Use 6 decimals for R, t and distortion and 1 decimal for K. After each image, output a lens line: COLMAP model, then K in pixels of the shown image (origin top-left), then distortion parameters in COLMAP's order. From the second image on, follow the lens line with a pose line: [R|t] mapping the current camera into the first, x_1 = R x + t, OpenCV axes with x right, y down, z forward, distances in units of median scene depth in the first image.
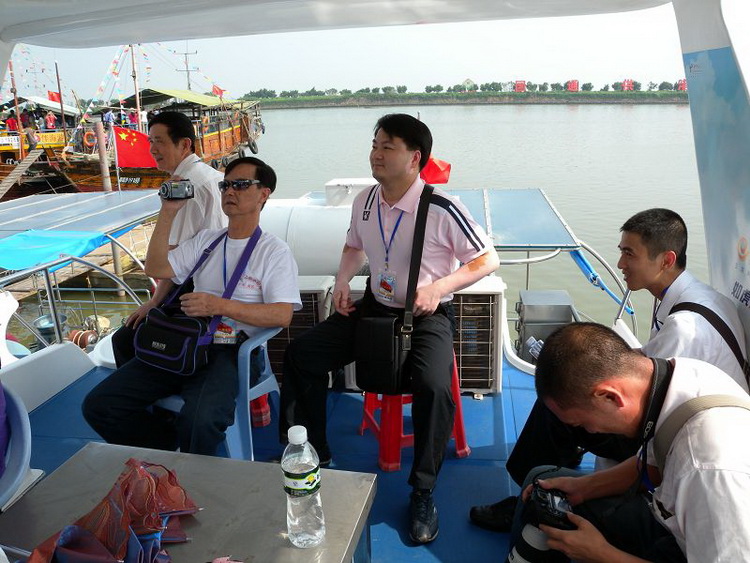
lens RADIAL K [[614.9, 0, 377.3], [0, 614.9, 282.3], [0, 0, 1]] dist [-0.152722, 0.092110]
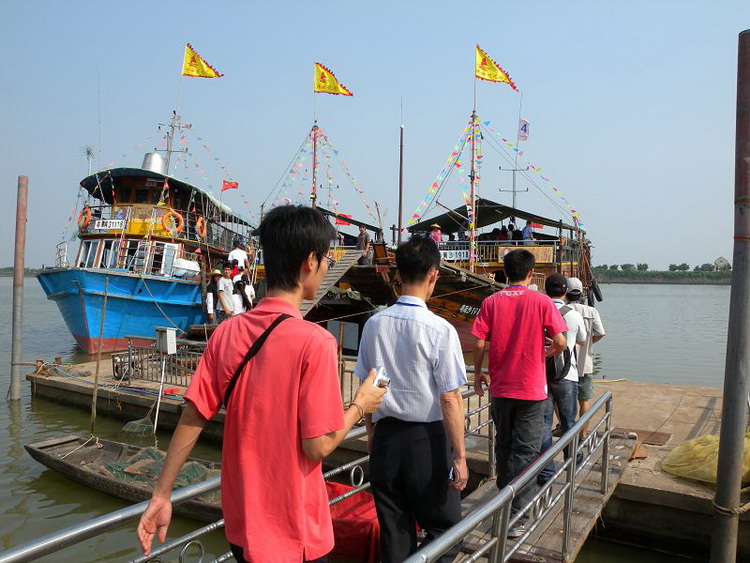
lens RADIAL K [[614.9, 0, 369.3], [0, 614.9, 280.1], [0, 0, 1]] dist [-0.152722, 0.092110]
pose [[0.933453, 0.034140, -0.357070, -0.203141], [-0.134029, 0.956554, -0.258921, -0.009160], [0.332717, 0.289548, 0.897475, 0.249234]]
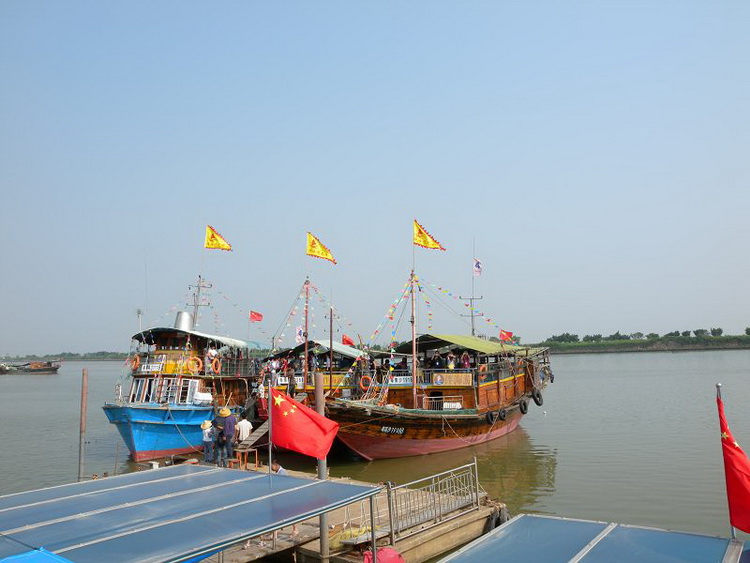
lens RADIAL K [[614.9, 0, 365.2], [0, 614.9, 302.4], [0, 0, 1]] dist [-0.152722, 0.092110]
pose [[0.877741, -0.036377, -0.477752, 0.005726], [-0.135166, 0.937815, -0.319739, -0.034207], [0.459674, 0.345224, 0.818242, 0.098915]]
